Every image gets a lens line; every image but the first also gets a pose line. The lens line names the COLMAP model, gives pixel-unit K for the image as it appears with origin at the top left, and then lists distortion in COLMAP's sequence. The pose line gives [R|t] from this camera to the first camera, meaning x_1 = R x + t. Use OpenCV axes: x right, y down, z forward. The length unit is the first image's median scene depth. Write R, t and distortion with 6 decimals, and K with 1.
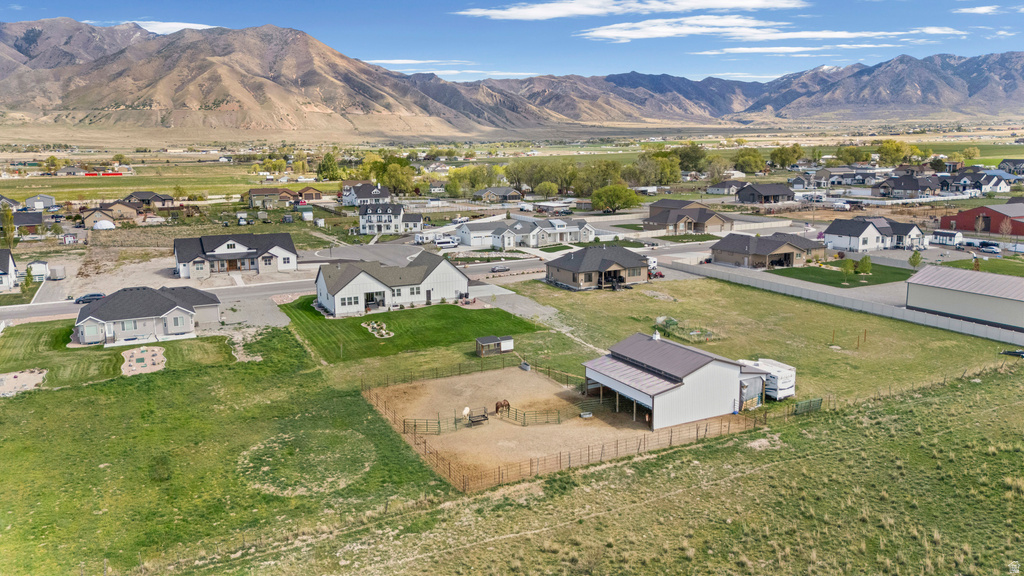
lens RADIAL K [[751.6, 0, 512.0], [0, 751.6, 288.0], [0, 0, 1]] dist [0.071215, -0.065592]
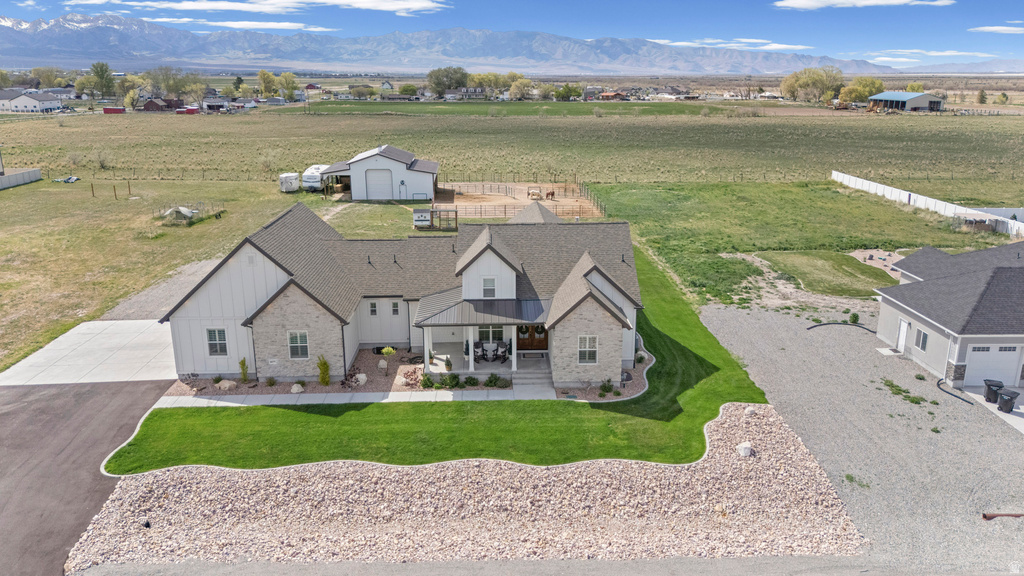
lens RADIAL K [[754.2, 0, 512.0], [0, 754.2, 288.0], [0, 0, 1]] dist [0.068379, -0.060792]
pose [[-0.908862, -0.101569, 0.404541, -0.265919], [0.086867, 0.902536, 0.421761, -0.117749], [-0.407951, 0.418464, -0.811458, 1.001089]]
